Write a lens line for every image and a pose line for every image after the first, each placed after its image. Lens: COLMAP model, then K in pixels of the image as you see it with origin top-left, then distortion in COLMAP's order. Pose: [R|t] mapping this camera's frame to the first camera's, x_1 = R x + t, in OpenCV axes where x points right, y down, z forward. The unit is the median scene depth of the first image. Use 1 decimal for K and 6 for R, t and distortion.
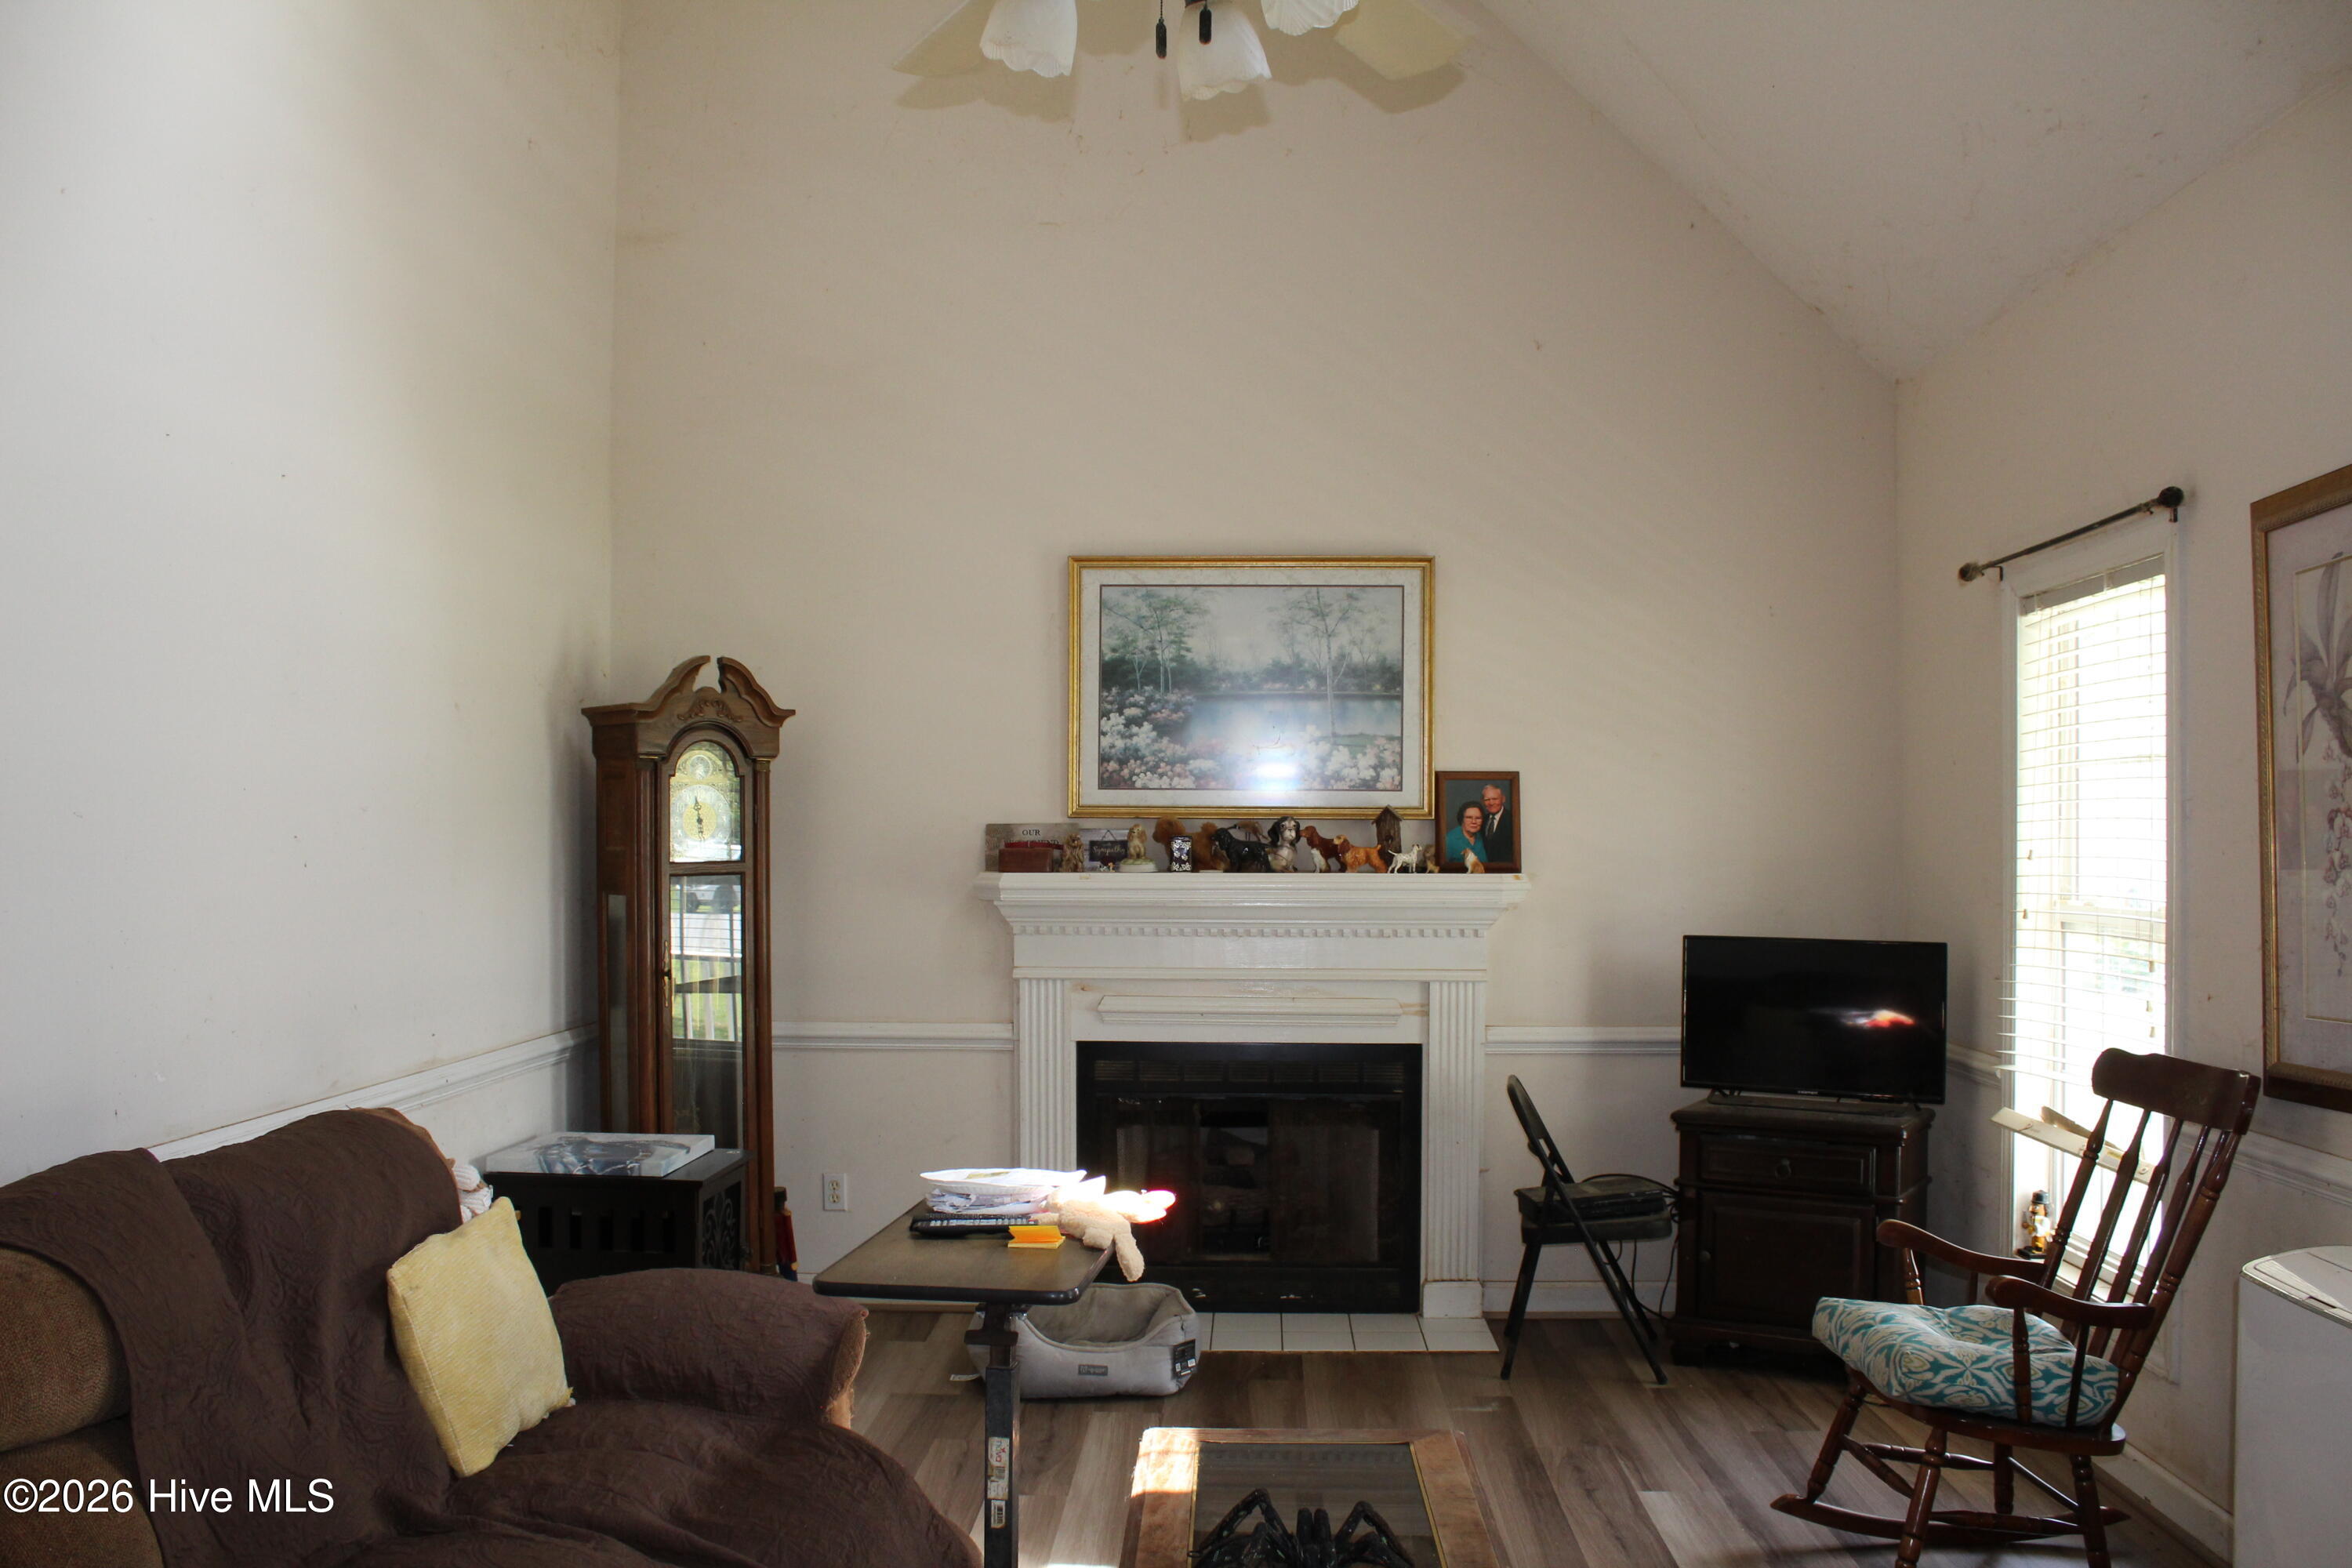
lens RADIAL K [[1932.9, 0, 1175.3], [0, 1932.9, 815.3], [0, 0, 1]] dist [-0.163050, 0.142862]
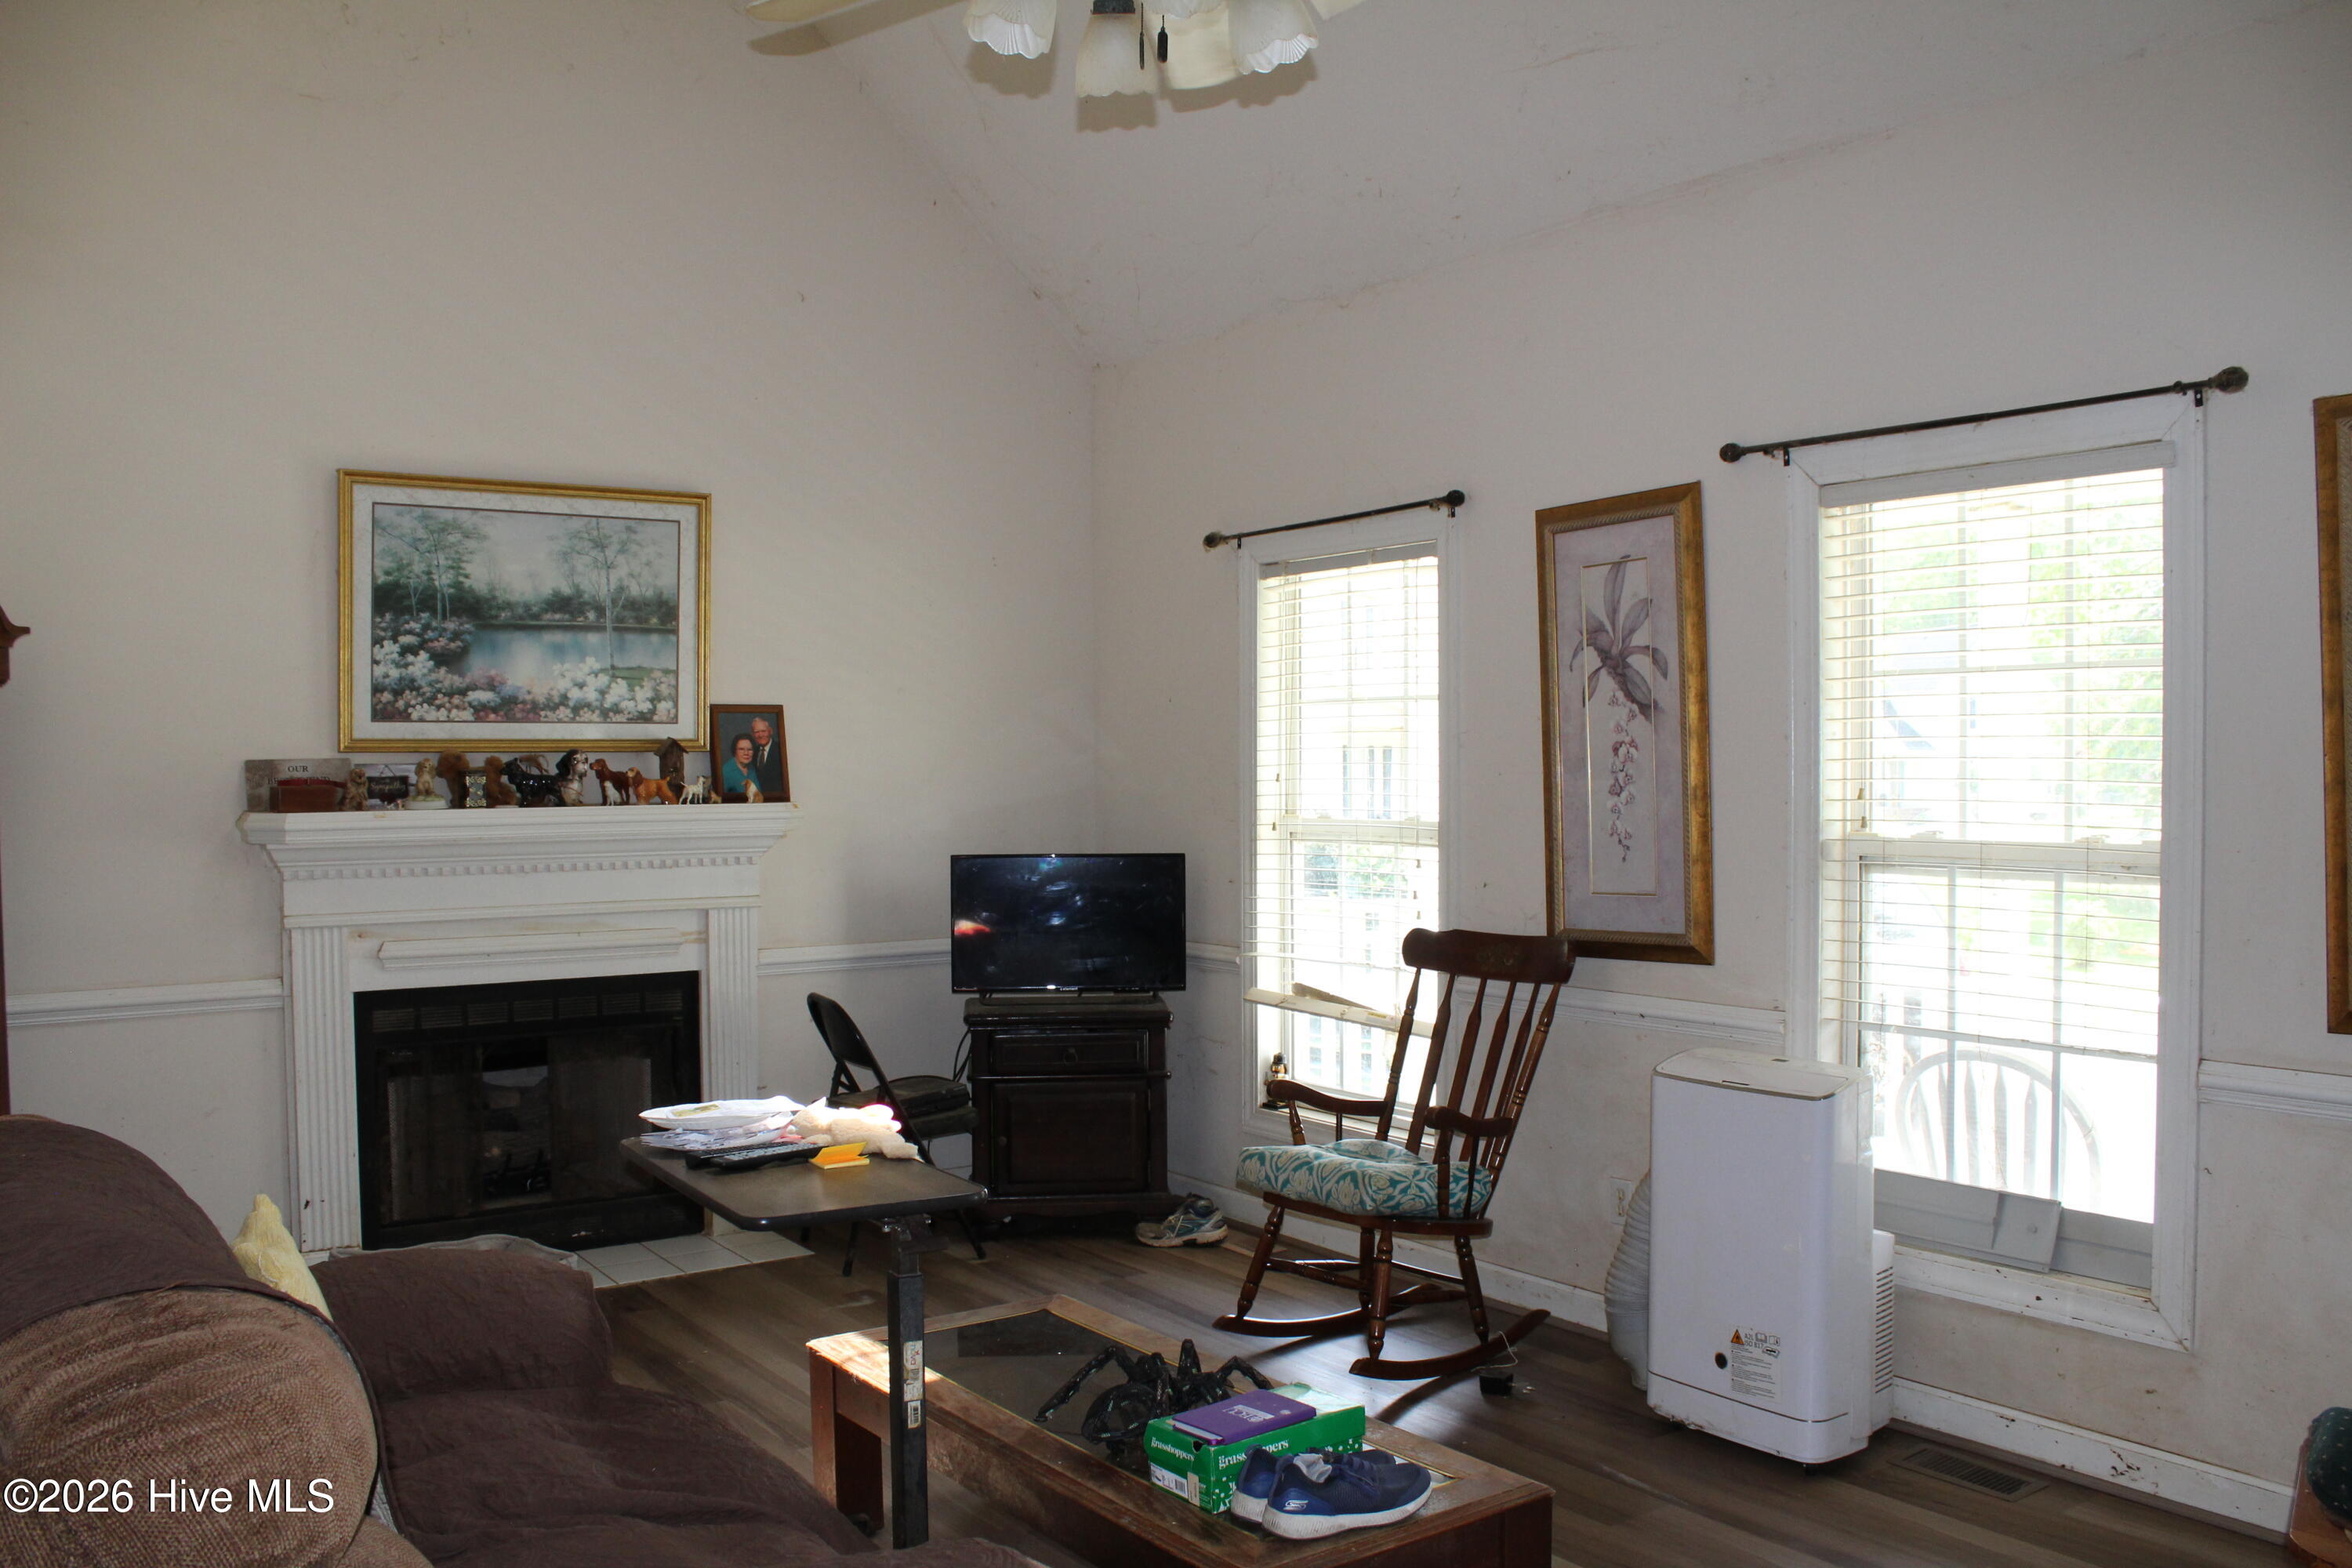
lens RADIAL K [[1932.9, 0, 1175.3], [0, 1932.9, 815.3], [0, 0, 1]] dist [-0.163050, 0.142862]
pose [[0.794989, -0.024824, 0.606115, -0.286514], [0.002549, 0.999290, 0.037584, -0.001509], [-0.606618, -0.028334, 0.794488, 0.038930]]
